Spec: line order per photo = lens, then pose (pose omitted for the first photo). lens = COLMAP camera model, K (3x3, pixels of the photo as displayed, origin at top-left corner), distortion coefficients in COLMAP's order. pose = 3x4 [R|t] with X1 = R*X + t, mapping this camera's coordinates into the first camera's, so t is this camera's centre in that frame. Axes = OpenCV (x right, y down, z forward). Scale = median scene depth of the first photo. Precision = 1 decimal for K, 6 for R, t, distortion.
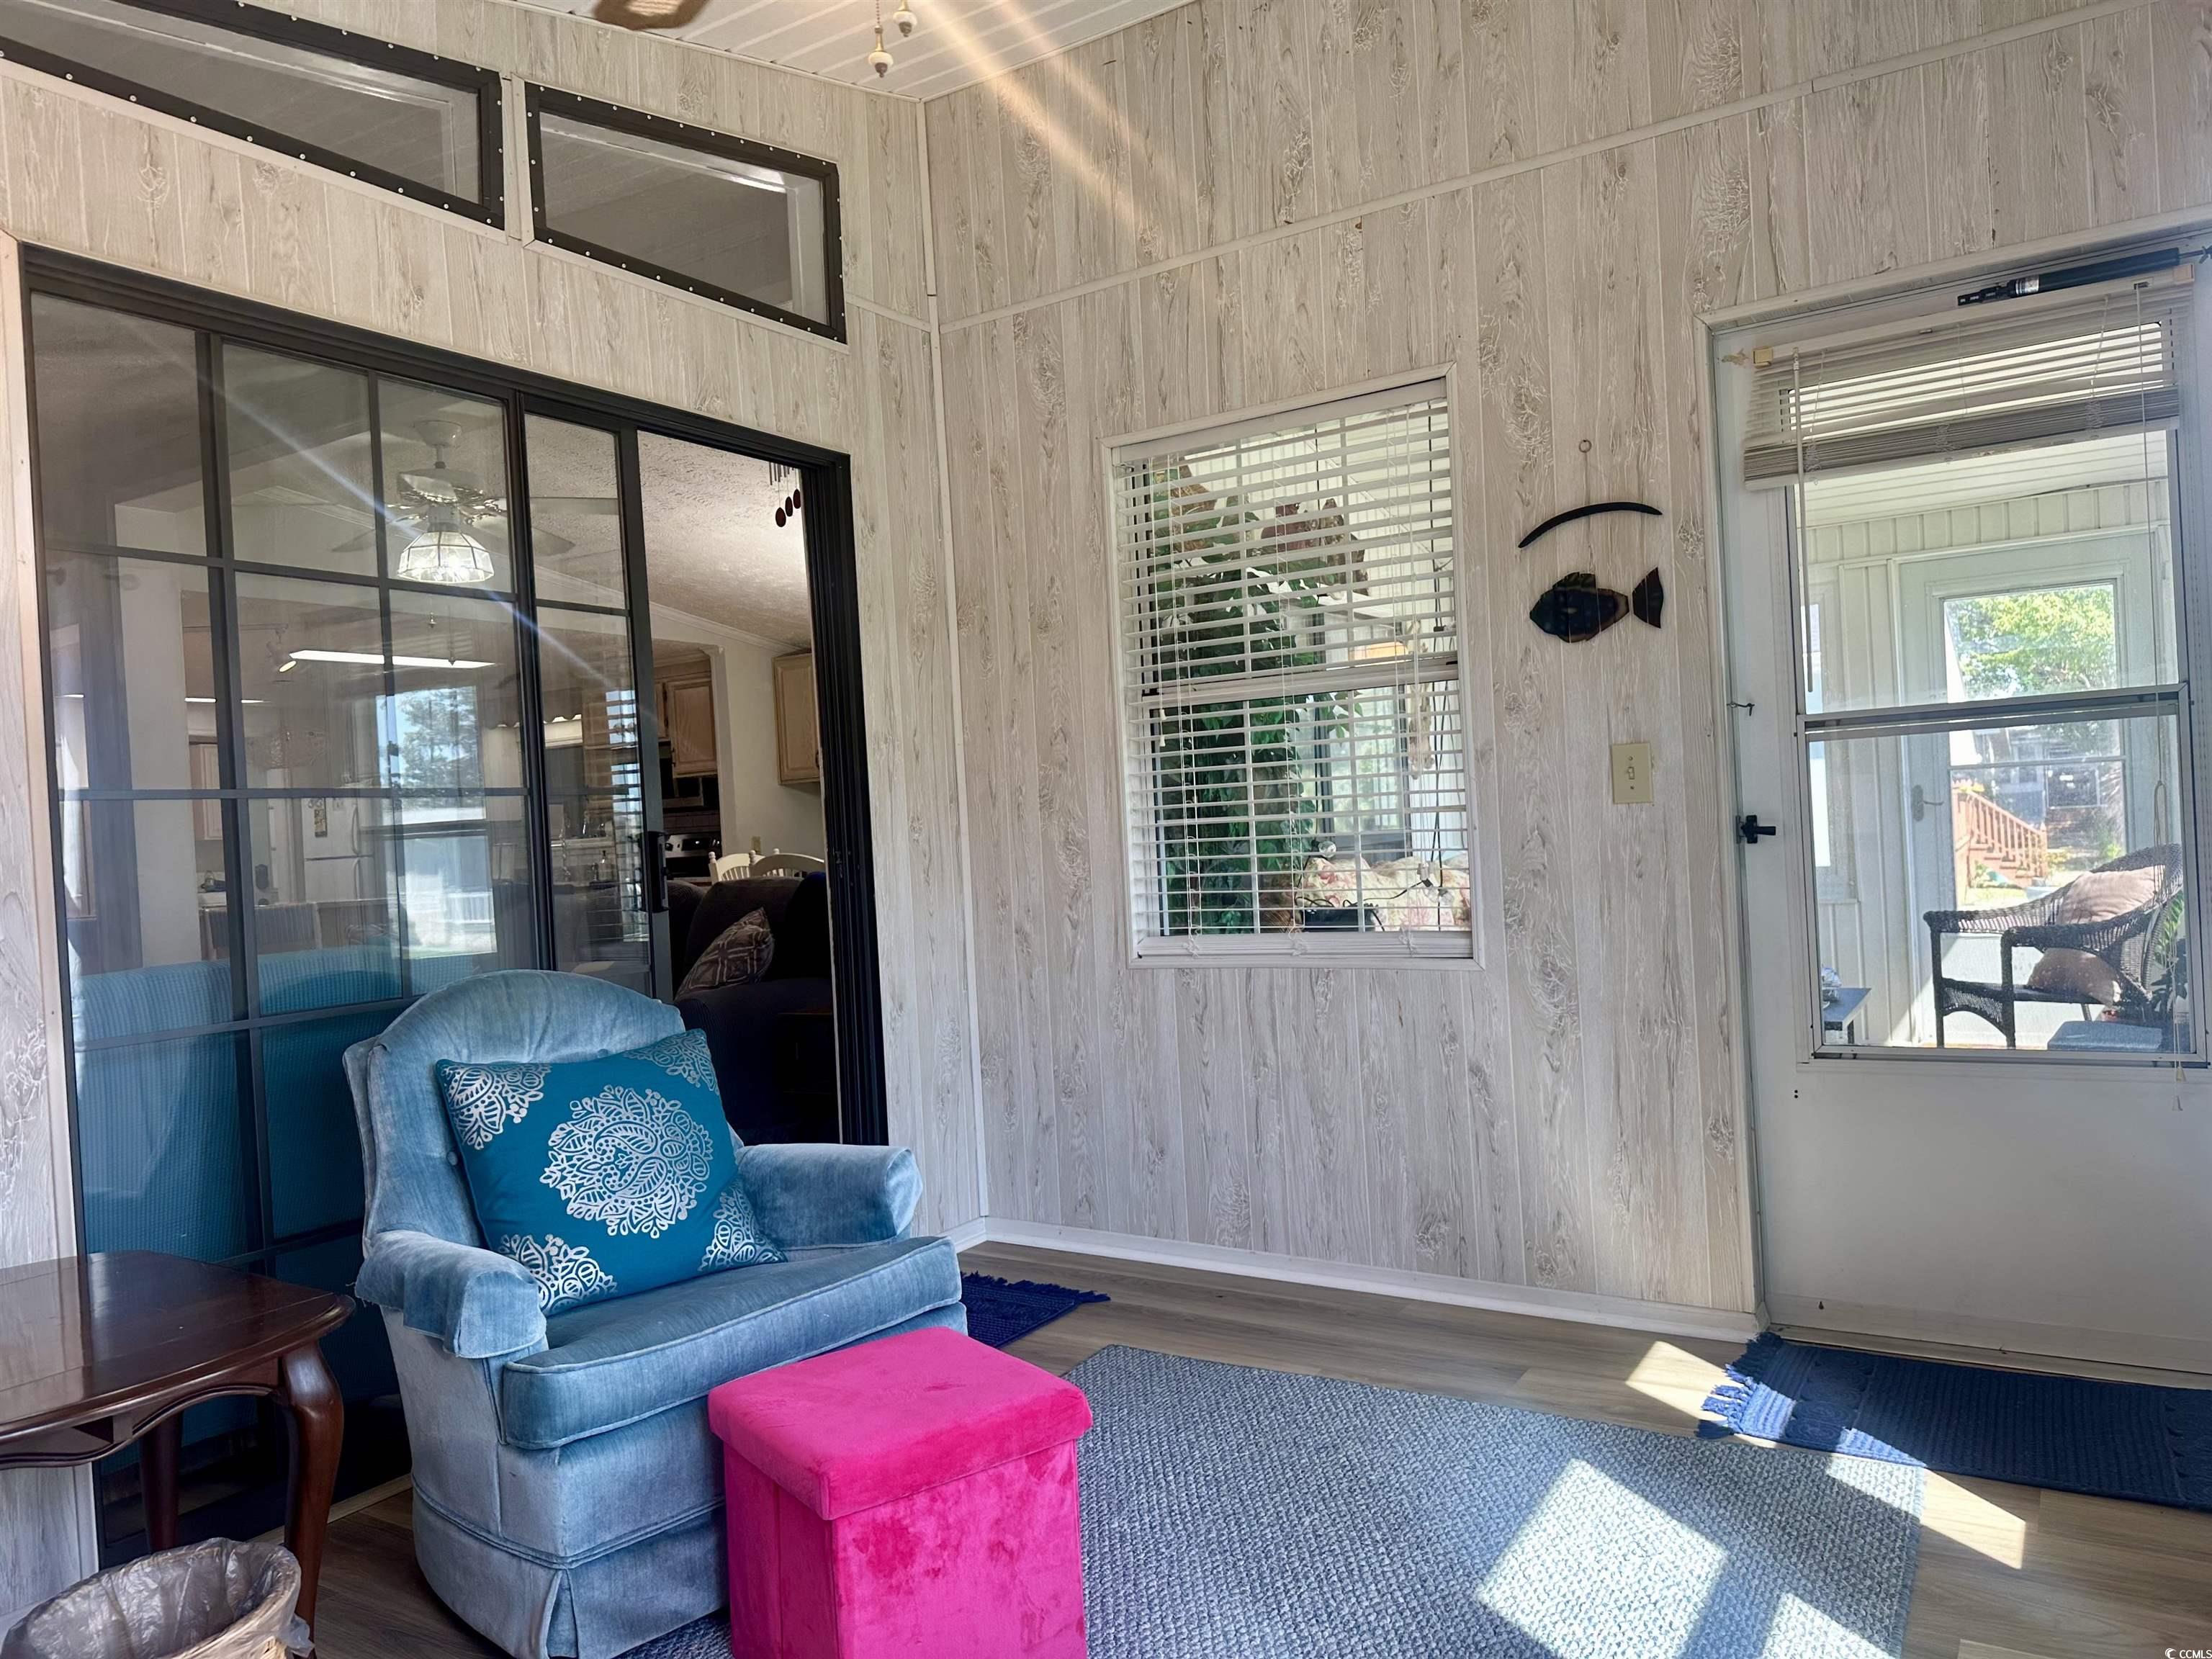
lens RADIAL K [[1572.1, 0, 1107.8], [0, 1572.1, 827.4], [0, 0, 1]] dist [0.072630, -0.089452]
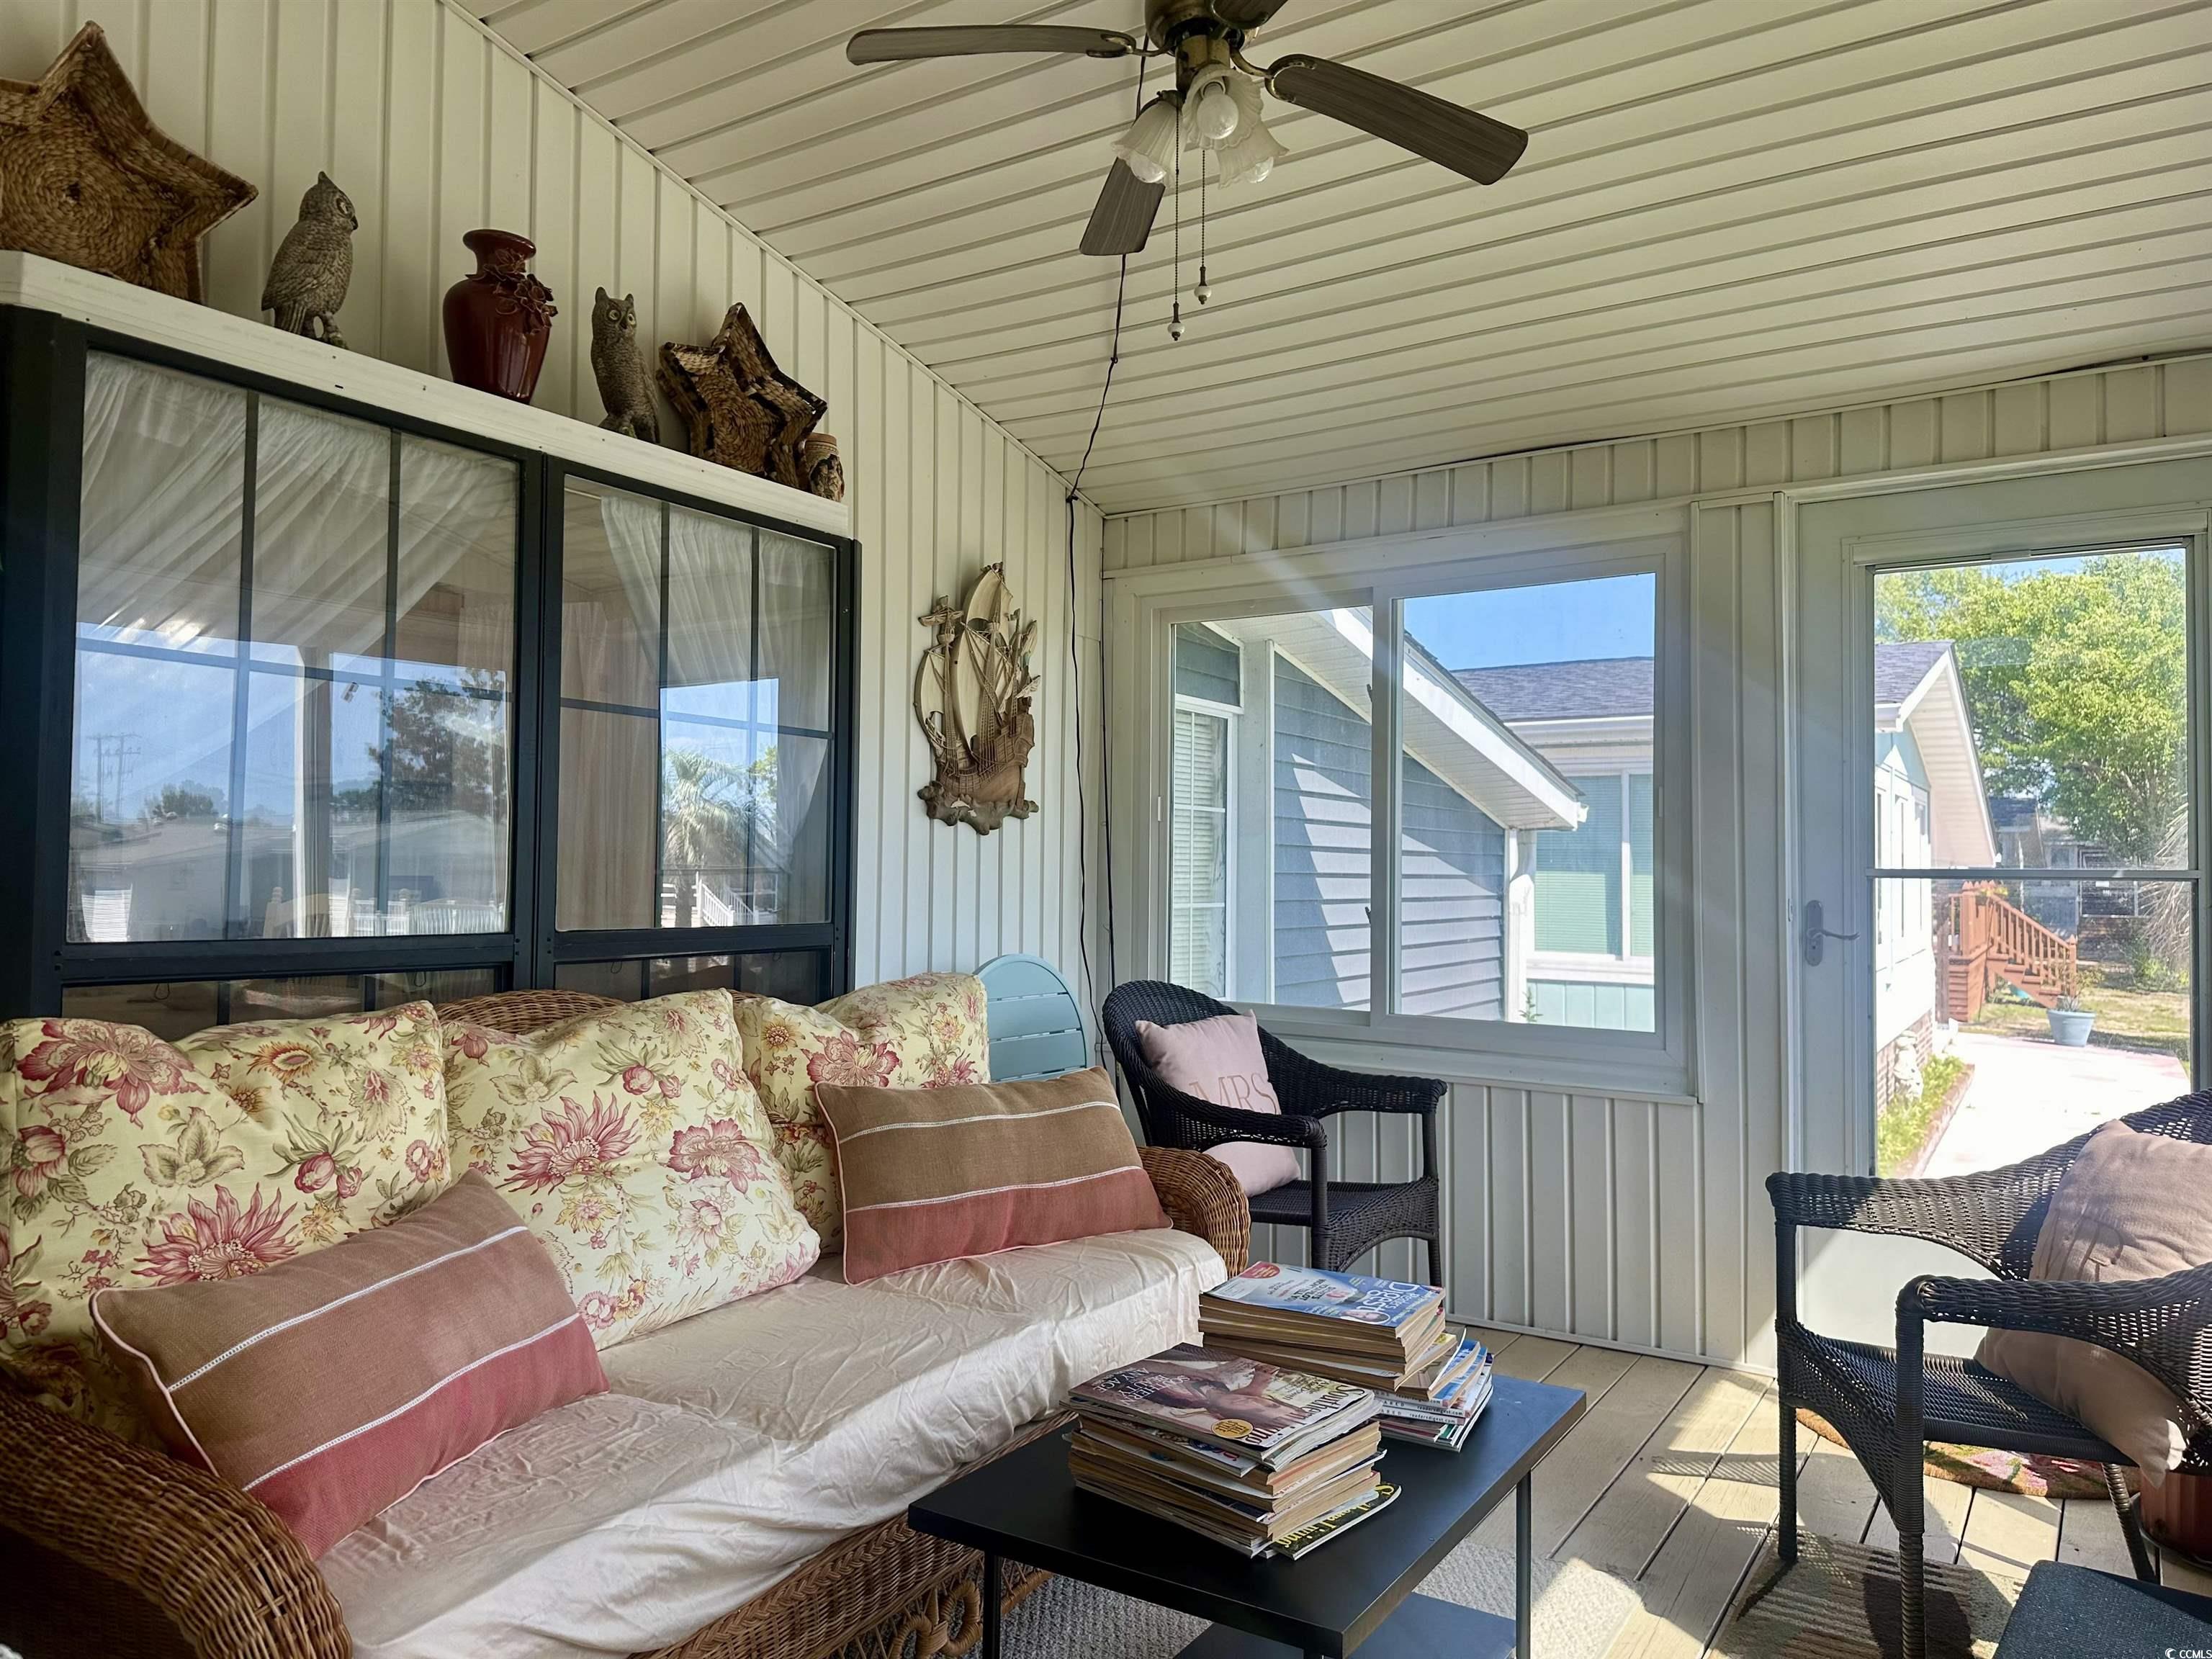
lens RADIAL K [[1572.1, 0, 1098.8], [0, 1572.1, 827.3], [0, 0, 1]] dist [0.072630, -0.089452]
pose [[0.997788, 0.062724, -0.022009, 0.057329], [-0.063301, 0.997640, -0.026580, -0.004684], [0.020290, 0.027915, 0.999404, 0.093114]]
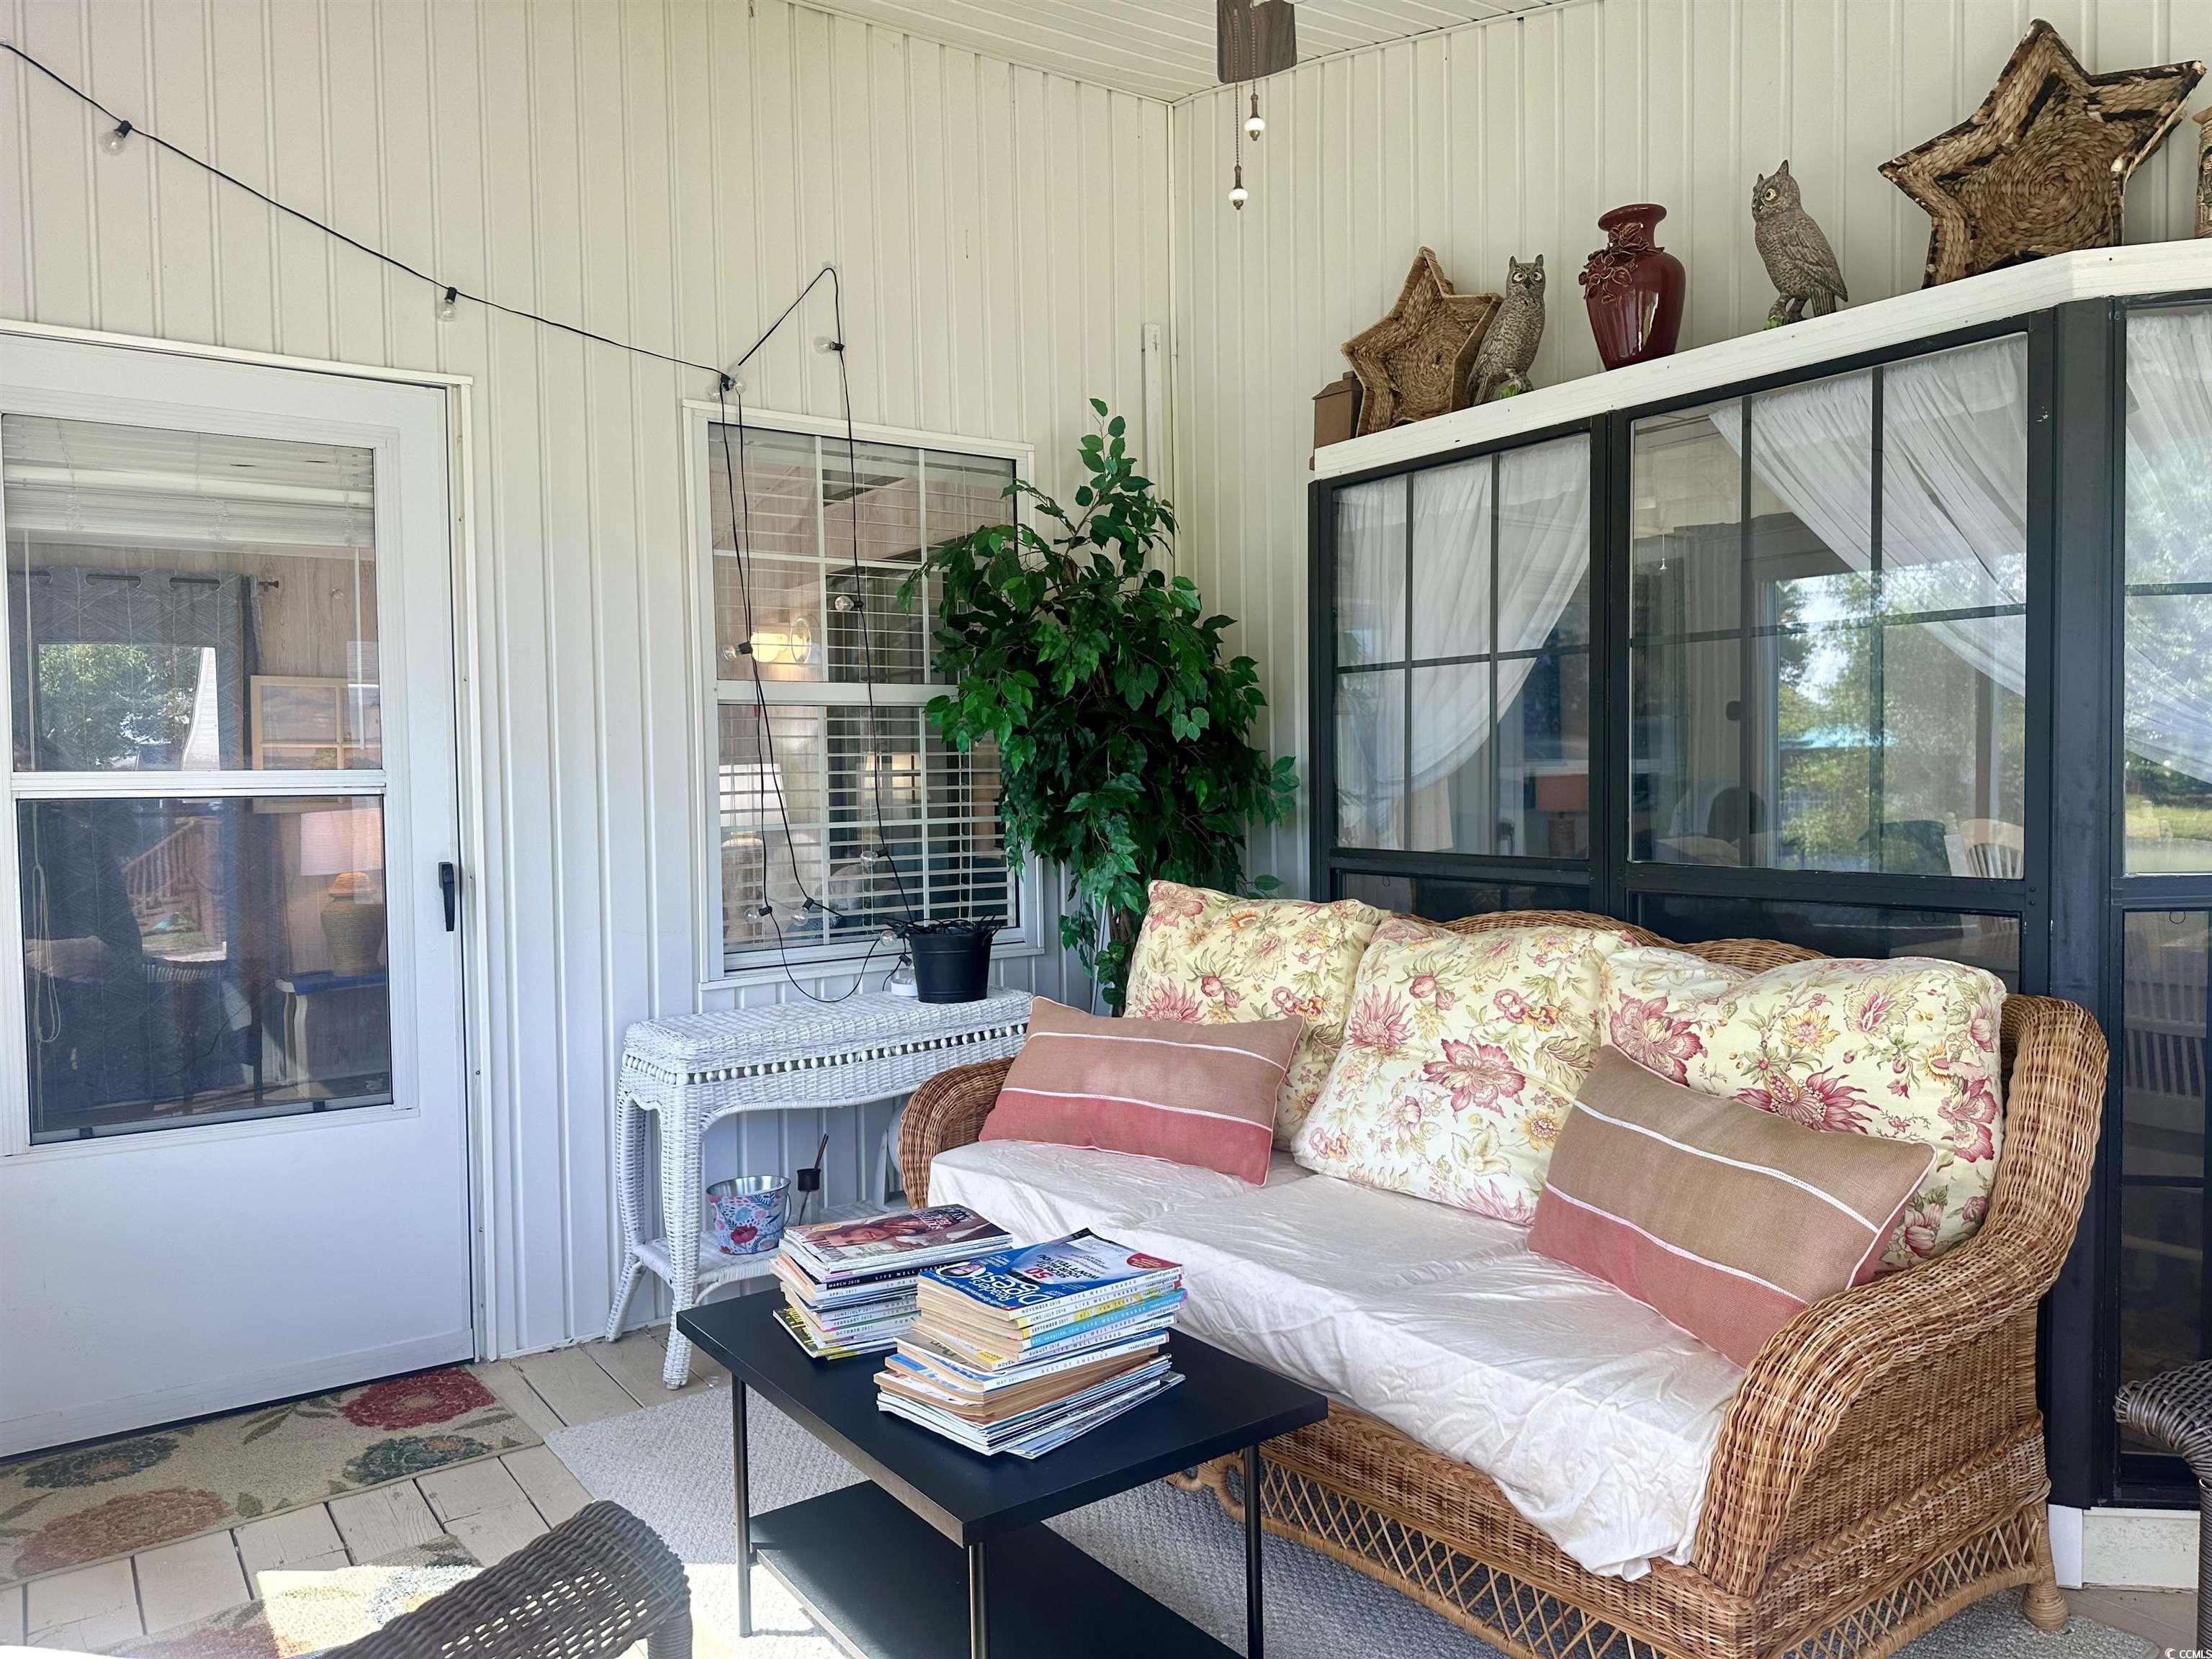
lens RADIAL K [[1572.1, 0, 1106.8], [0, 1572.1, 849.5], [0, 0, 1]] dist [0.072630, -0.089452]
pose [[-0.398231, 0.108065, -0.910897, 0.251077], [0.039721, 0.994136, 0.100575, -0.022451], [0.916425, 0.003870, -0.400188, 0.379376]]
